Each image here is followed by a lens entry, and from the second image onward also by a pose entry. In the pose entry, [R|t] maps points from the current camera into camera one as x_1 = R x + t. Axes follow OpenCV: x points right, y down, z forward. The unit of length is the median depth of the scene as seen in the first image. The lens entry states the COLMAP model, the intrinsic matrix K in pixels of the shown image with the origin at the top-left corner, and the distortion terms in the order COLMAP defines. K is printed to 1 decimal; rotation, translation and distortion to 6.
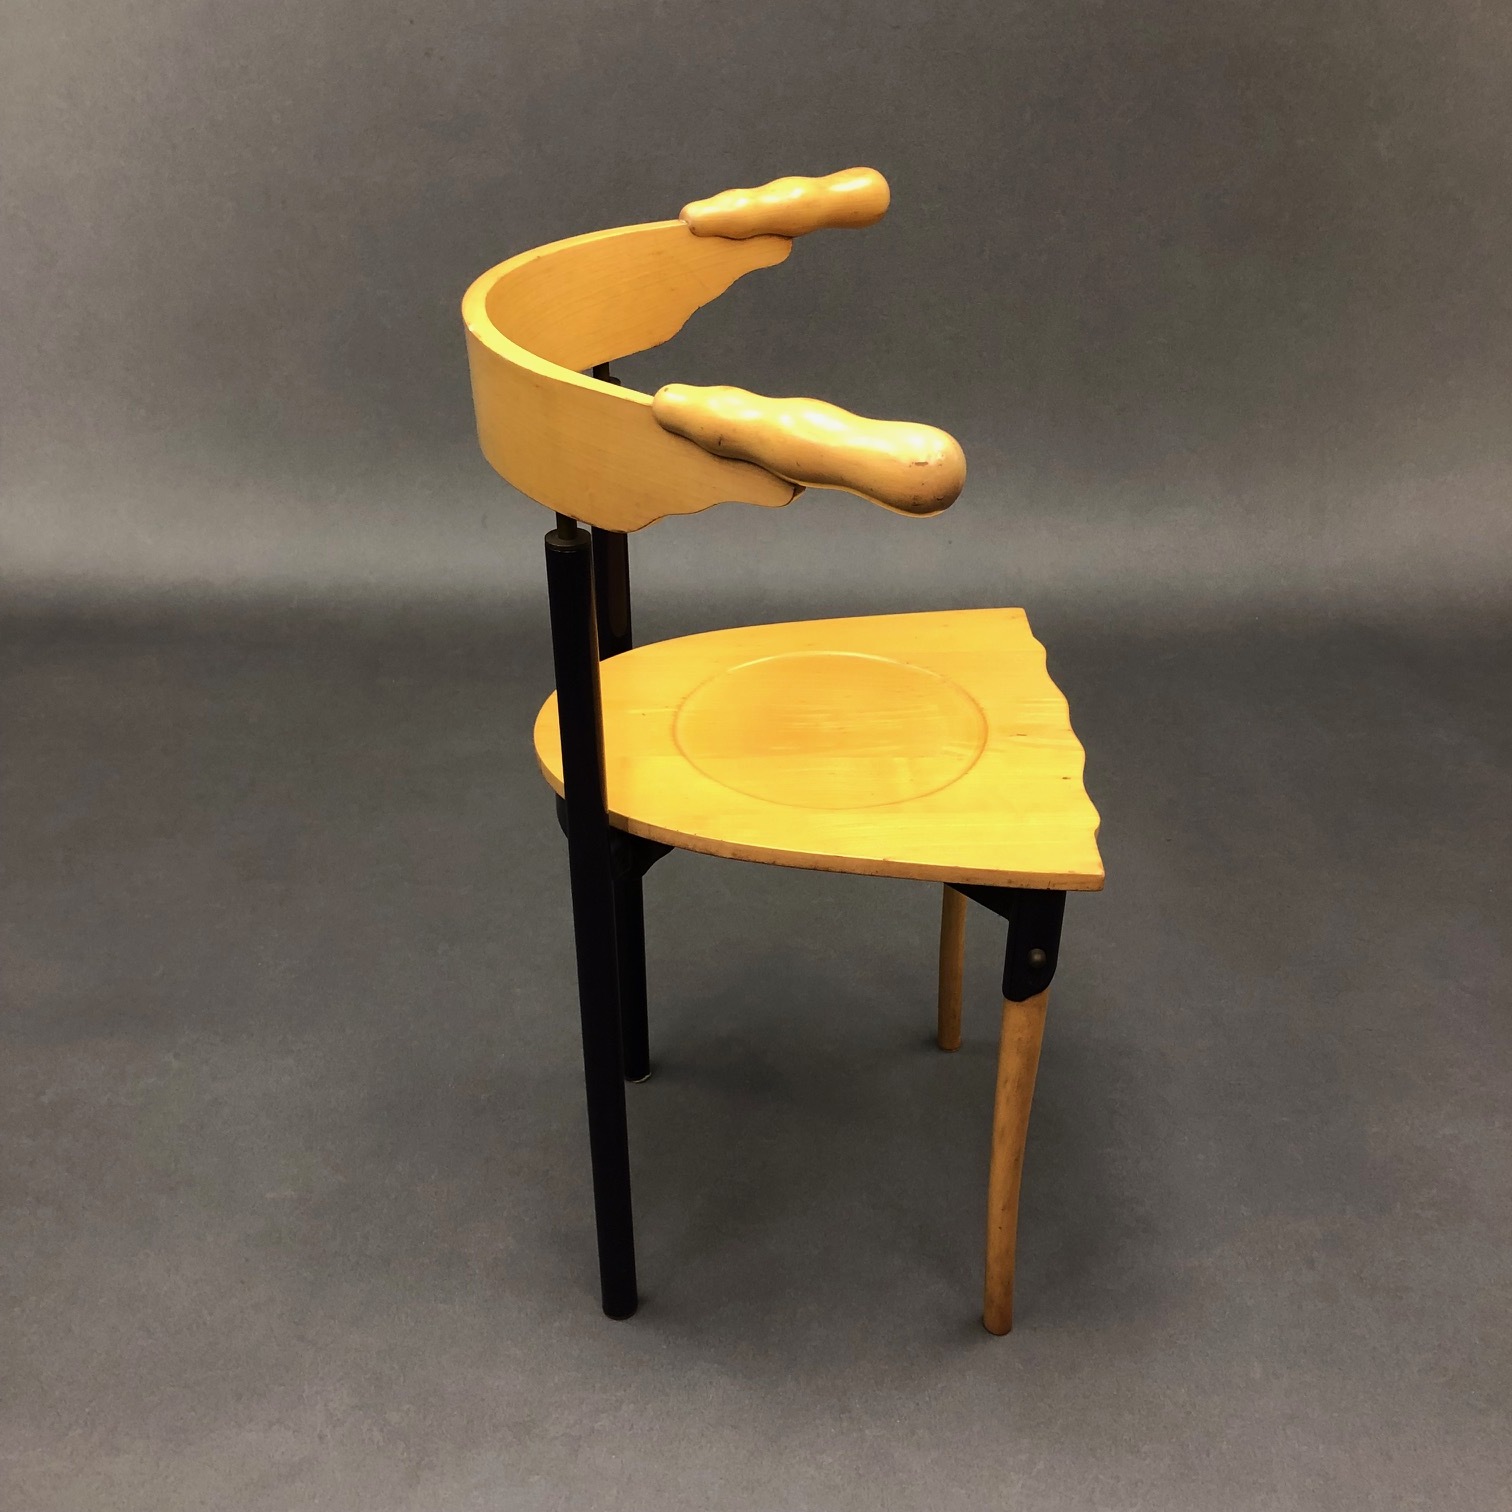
lens RADIAL K [[1653.5, 0, 760.5], [0, 1653.5, 751.2], [0, 0, 1]] dist [-0.003468, 0.022537]
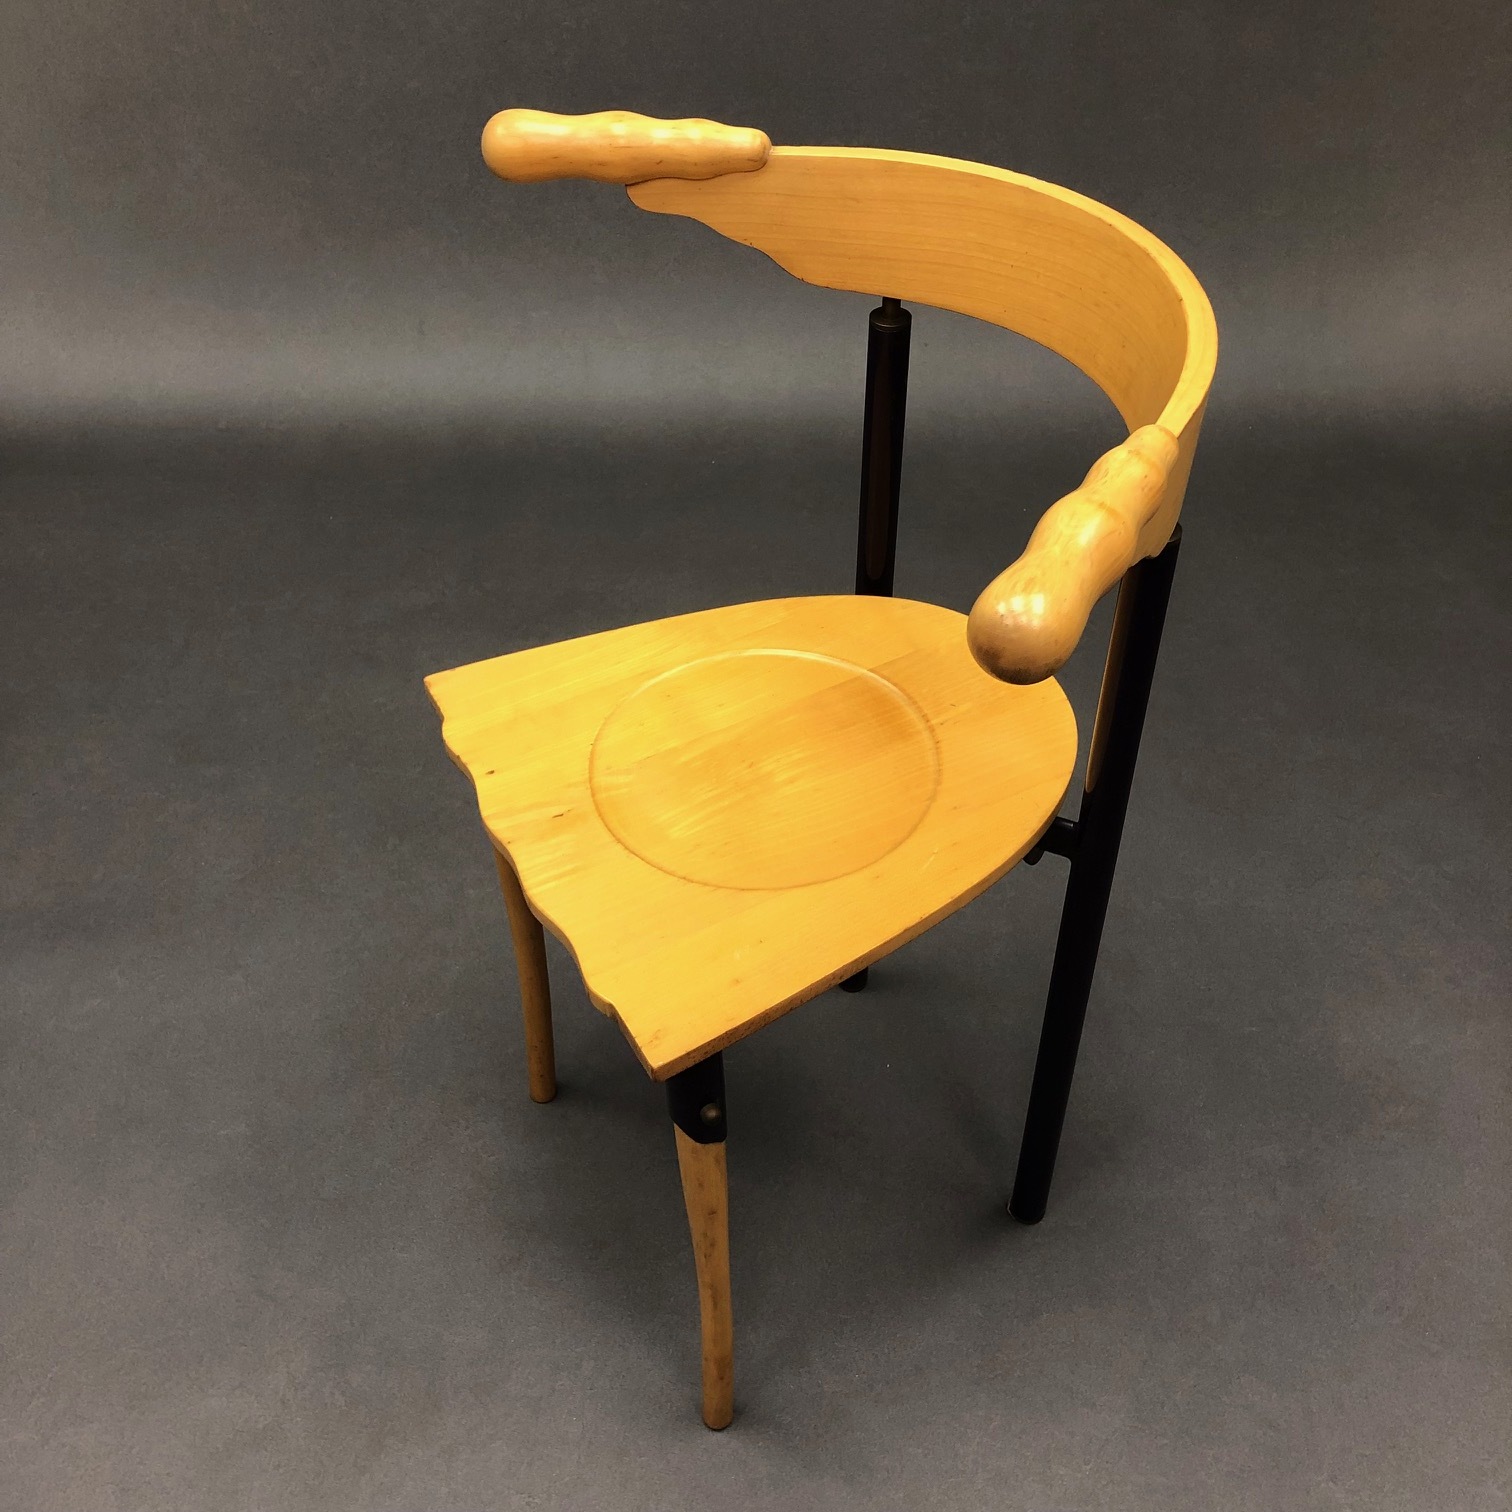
lens RADIAL K [[1650.1, 0, 756.0], [0, 1650.1, 756.0], [0, 0, 1]] dist [0.006605, 0.001769]
pose [[0.999879, -0.014369, 0.006017, 0.020425], [0.012921, 0.980735, 0.194915, -0.155980], [-0.008702, -0.194814, 0.980802, 0.083725]]
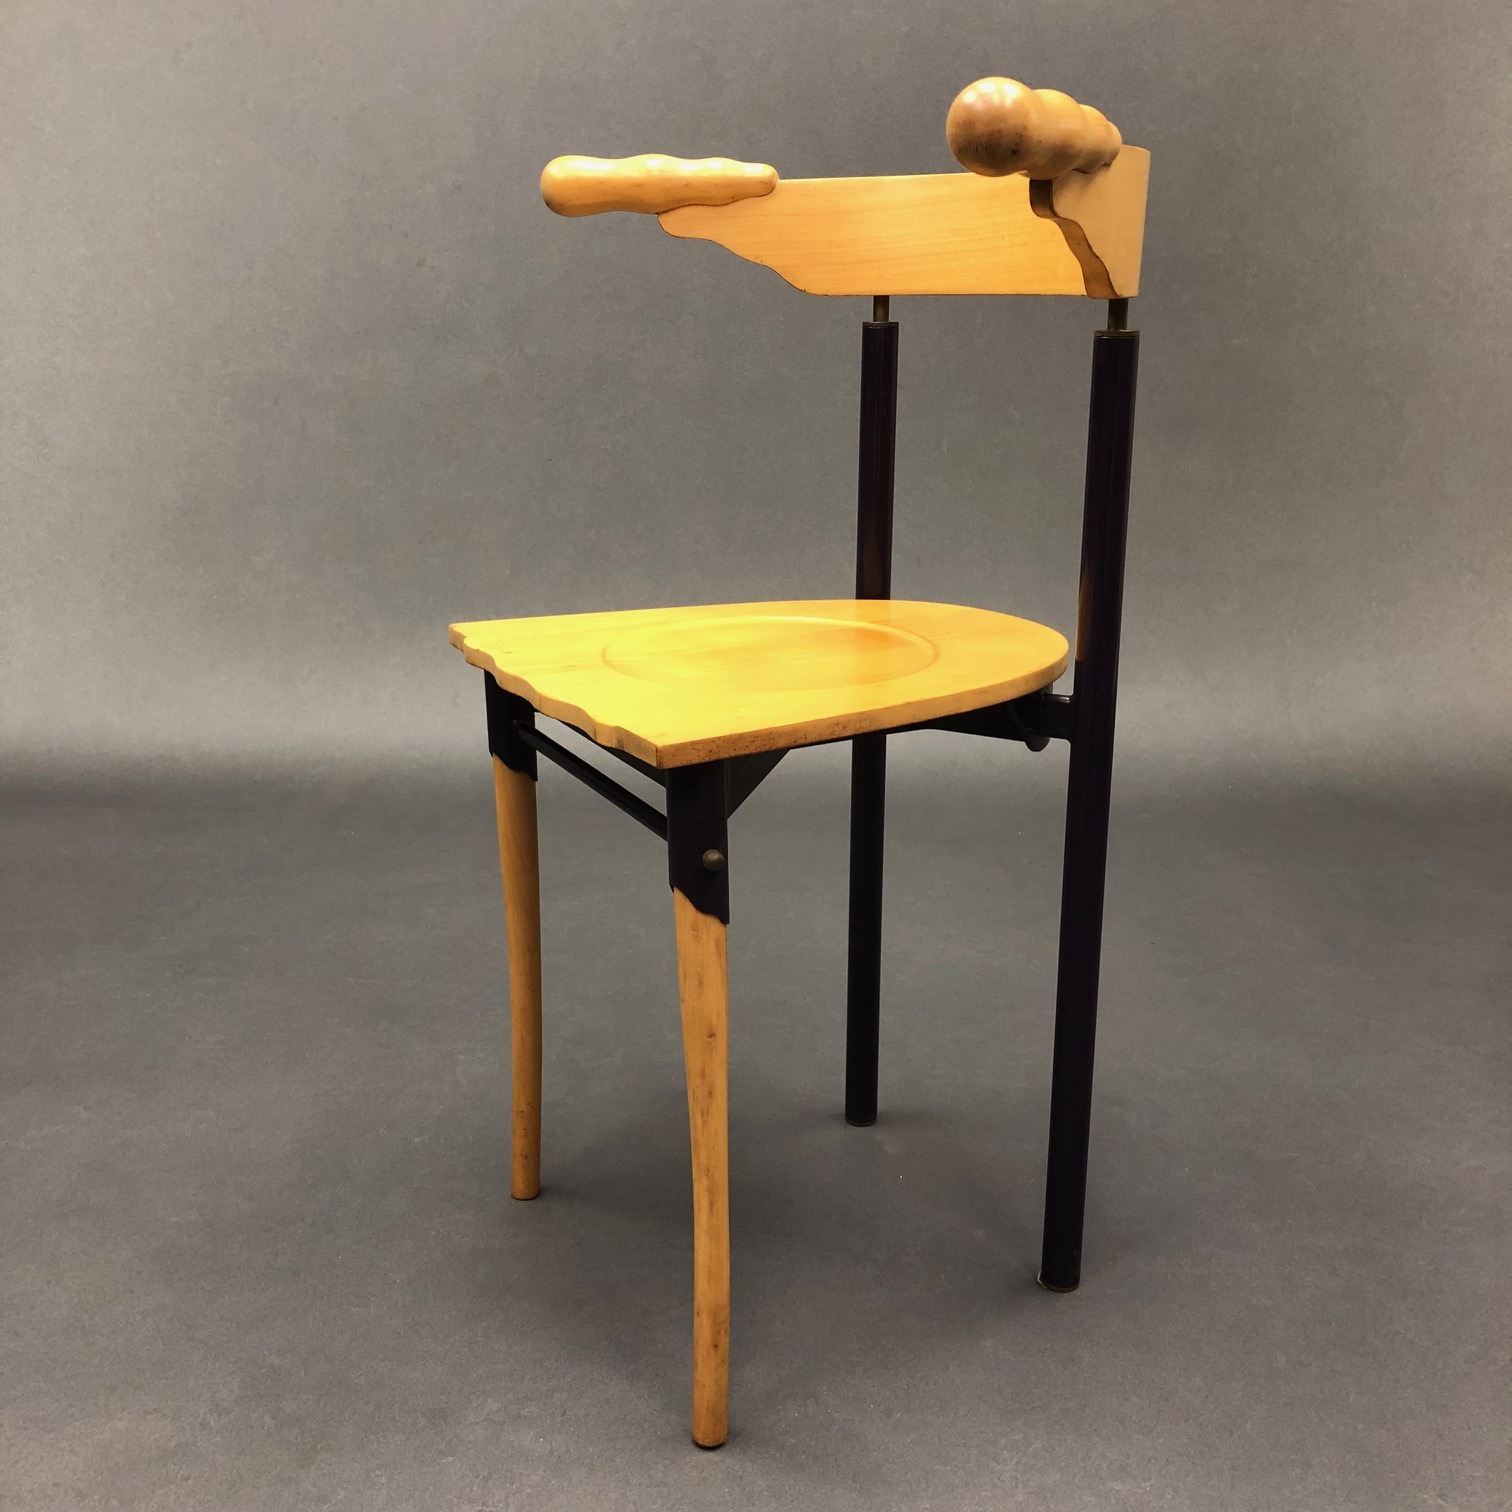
lens RADIAL K [[1650.1, 0, 756.0], [0, 1650.1, 756.0], [0, 0, 1]] dist [0.006605, 0.001769]
pose [[0.999971, -0.001136, 0.007552, 0.015671], [0.003027, 0.966835, -0.255384, 0.285564], [-0.007011, 0.255399, 0.966810, 0.072646]]
